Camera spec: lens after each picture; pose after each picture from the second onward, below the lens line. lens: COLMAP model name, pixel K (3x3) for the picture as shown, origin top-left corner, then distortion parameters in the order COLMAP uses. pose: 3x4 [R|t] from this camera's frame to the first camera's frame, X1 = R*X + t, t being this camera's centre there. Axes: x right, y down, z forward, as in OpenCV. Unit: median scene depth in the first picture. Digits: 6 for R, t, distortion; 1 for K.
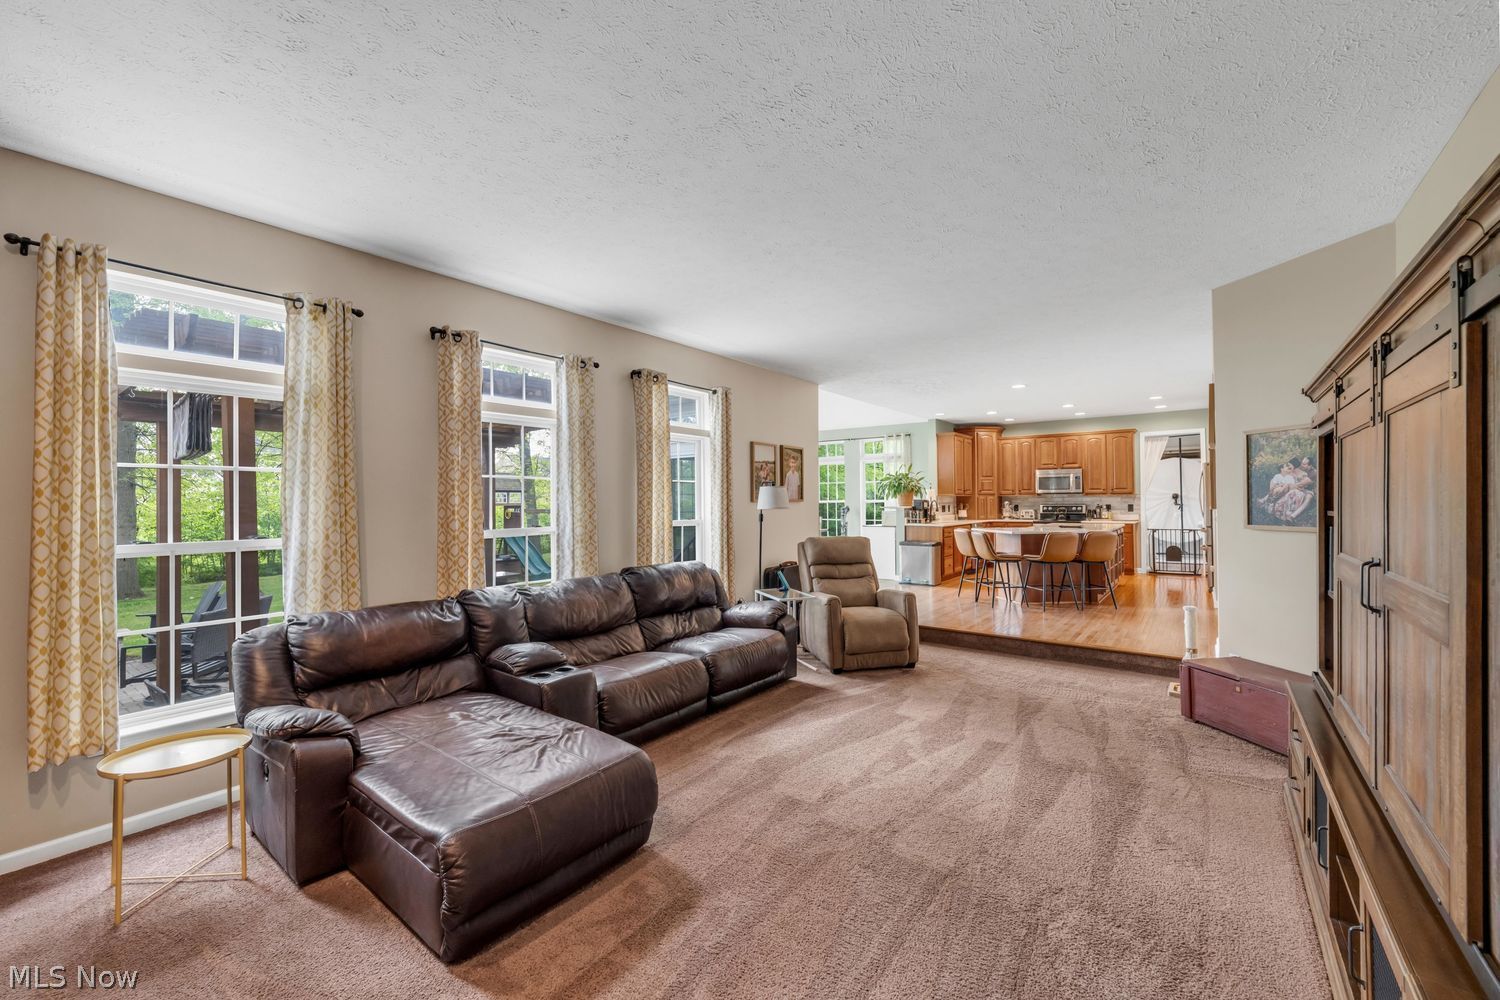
lens RADIAL K [[614.0, 0, 756.0], [0, 614.0, 496.8], [0, 0, 1]] dist [-0.001048, -0.000233]
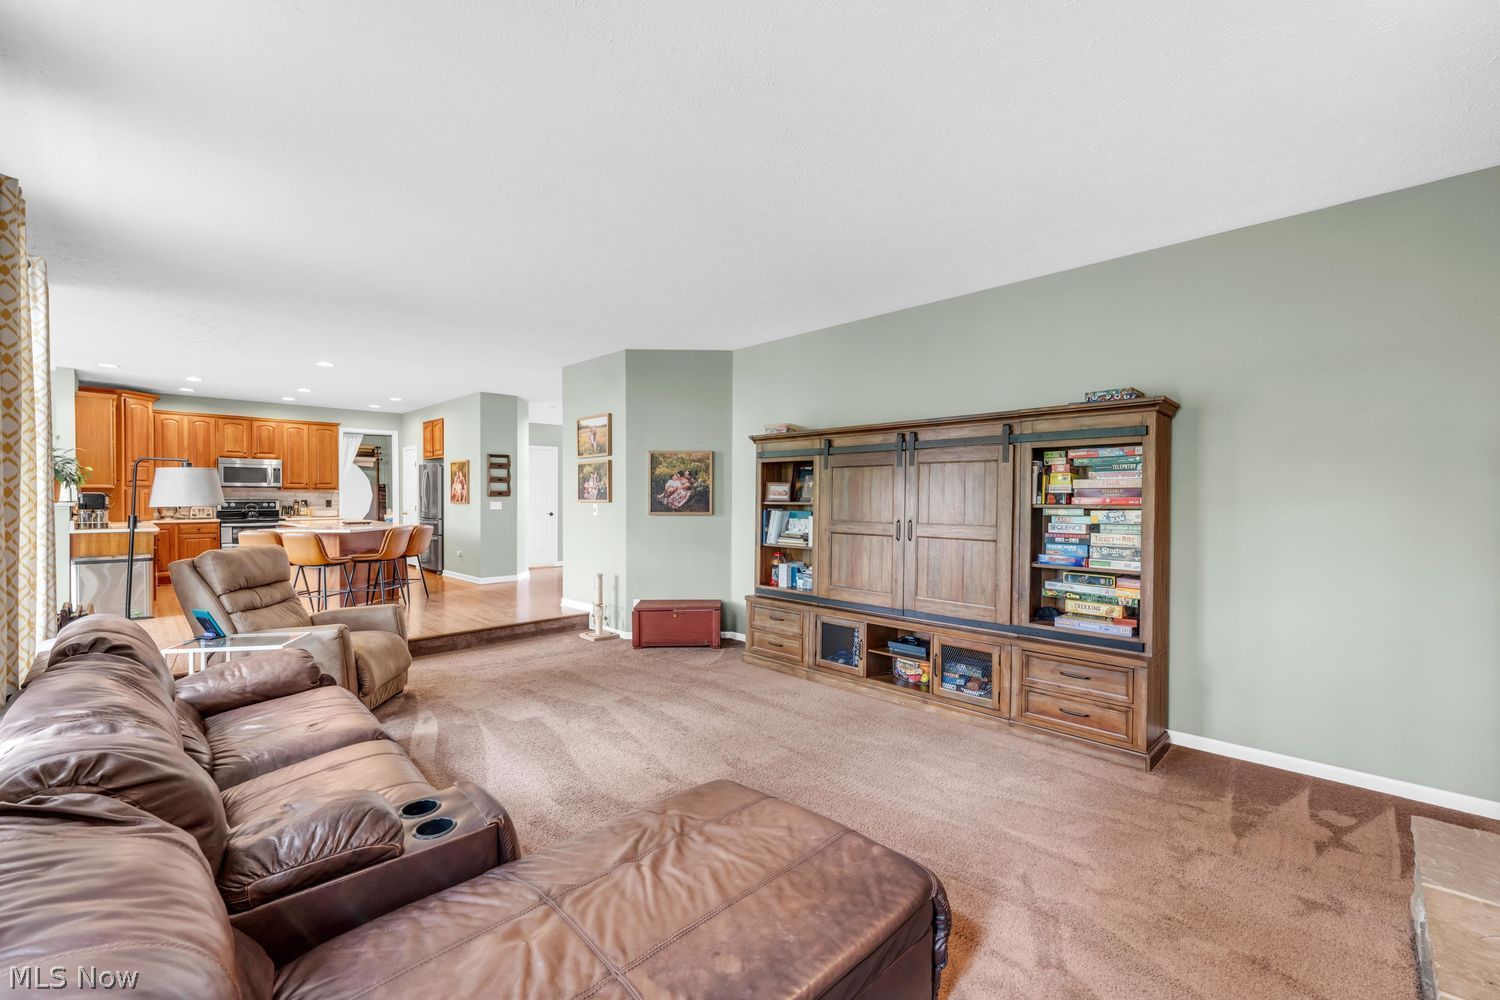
lens RADIAL K [[609.5, 0, 746.1], [0, 609.5, 503.5], [0, 0, 1]] dist [0.001600, -0.000090]
pose [[0.139680, -0.005102, 0.990183, -0.548970], [-0.010785, 0.999920, 0.006674, 0.009108], [-0.990138, -0.011612, 0.139614, 0.448885]]
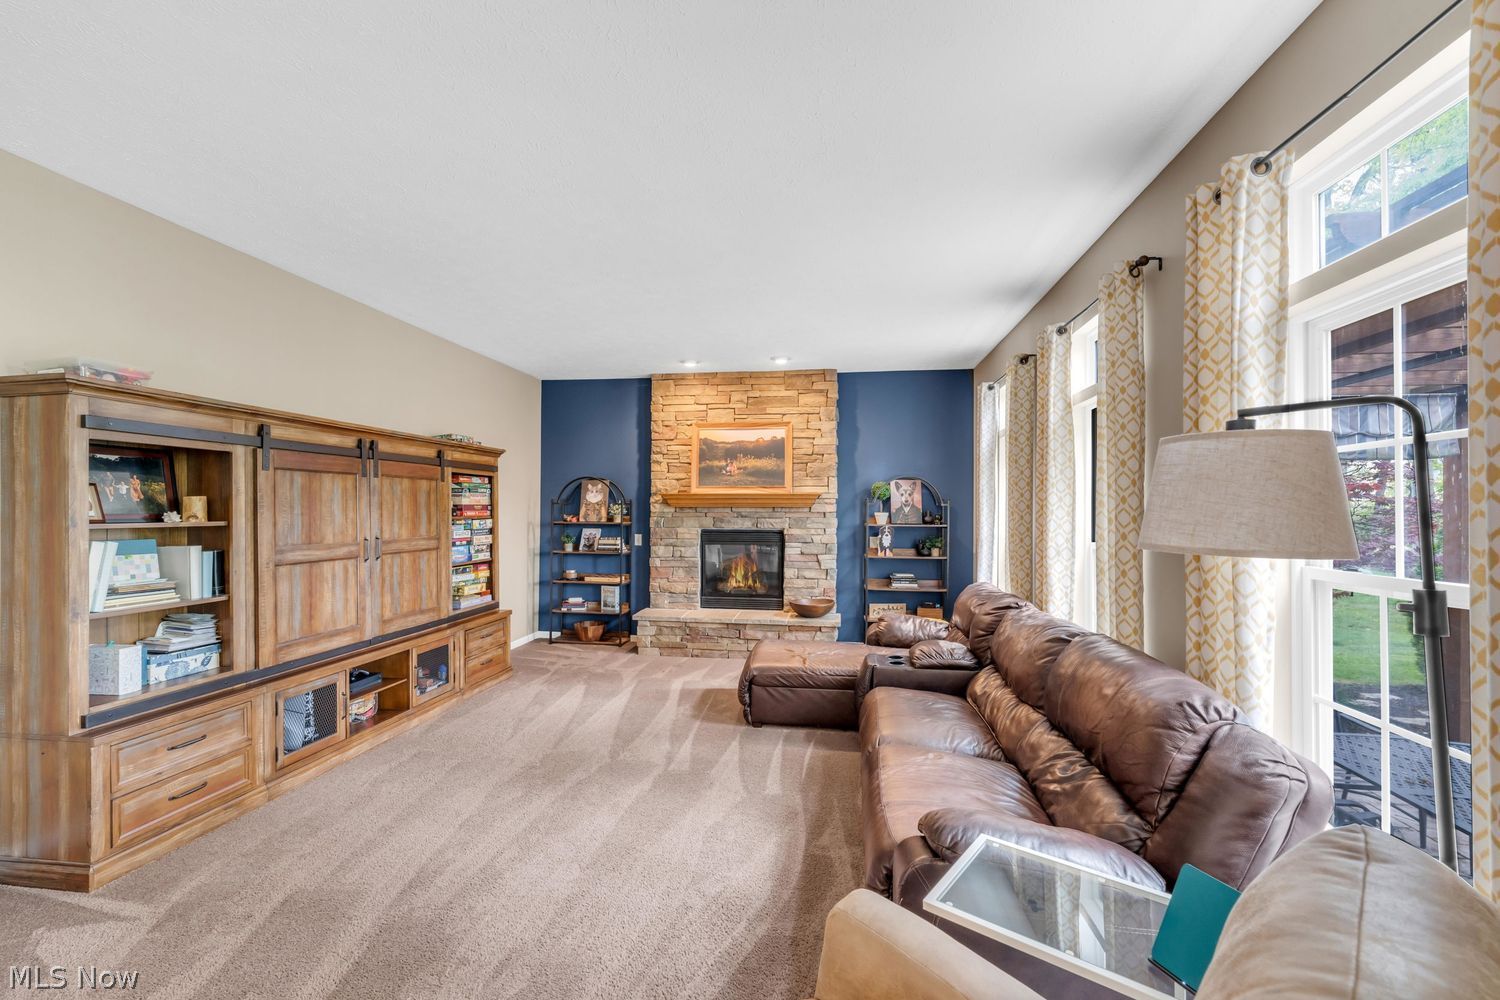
lens RADIAL K [[609.5, 0, 746.1], [0, 609.5, 503.5], [0, 0, 1]] dist [0.001600, -0.000090]
pose [[-0.884667, 0.000095, -0.466224, 0.279231], [0.006781, 0.999897, -0.012663, 0.006050], [0.466175, -0.014364, -0.884576, 1.250523]]
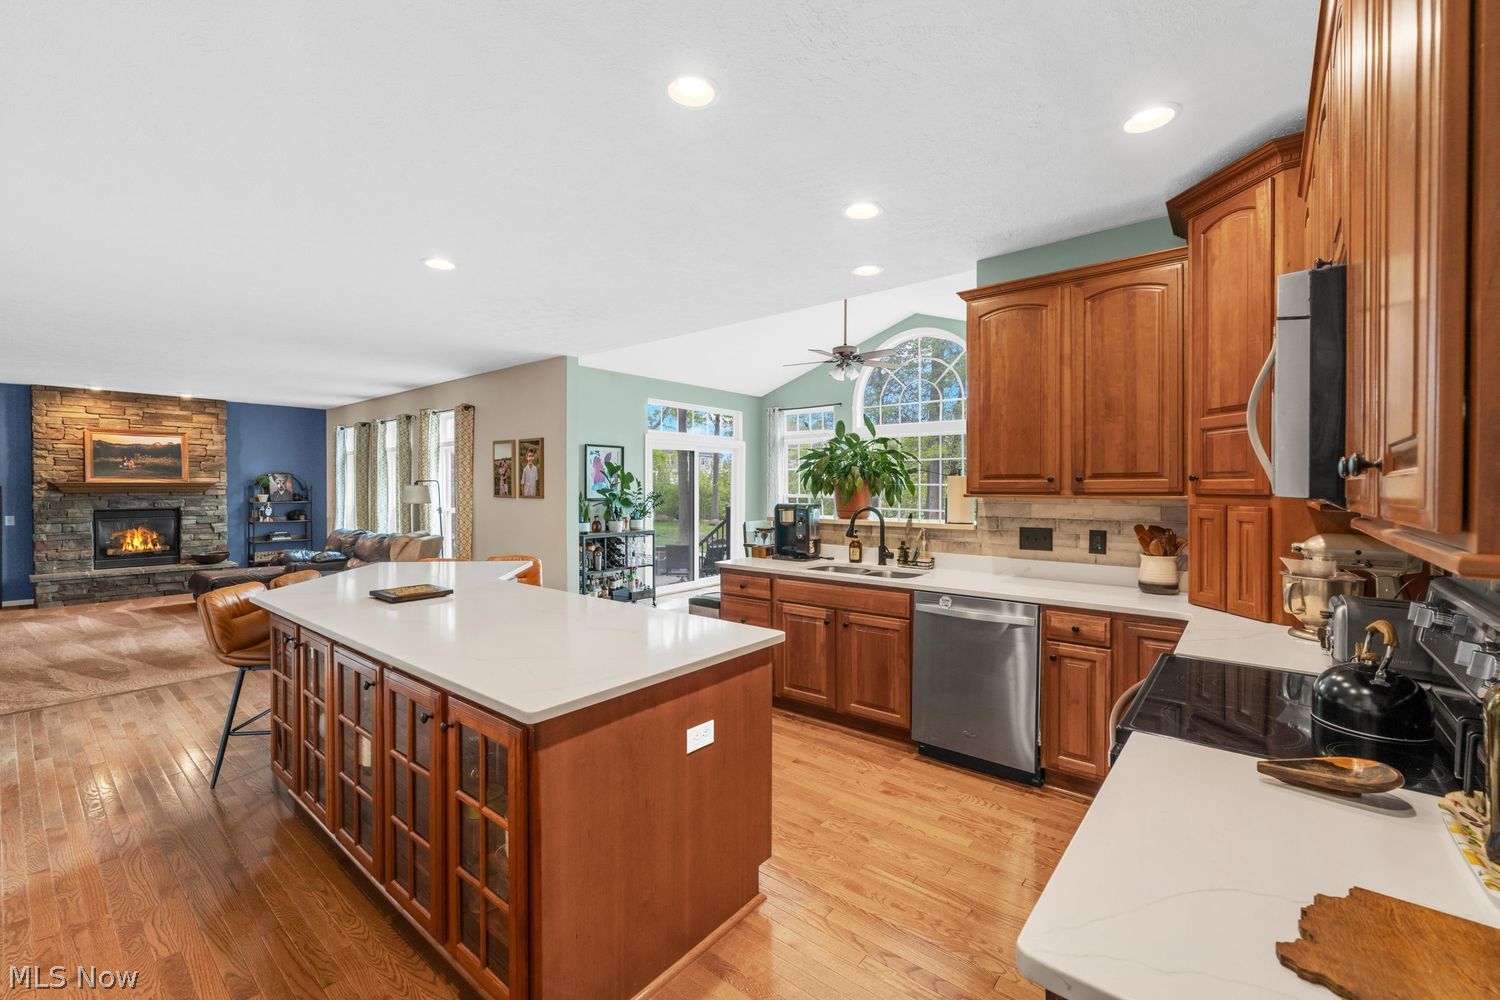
lens RADIAL K [[614.0, 0, 756.0], [0, 614.0, 496.8], [0, 0, 1]] dist [-0.001048, -0.000233]
pose [[-0.046239, 0.026383, -0.998582, 1.381712], [0.006860, 0.999636, 0.026093, -0.023287], [0.998907, -0.005644, -0.046404, 1.979808]]
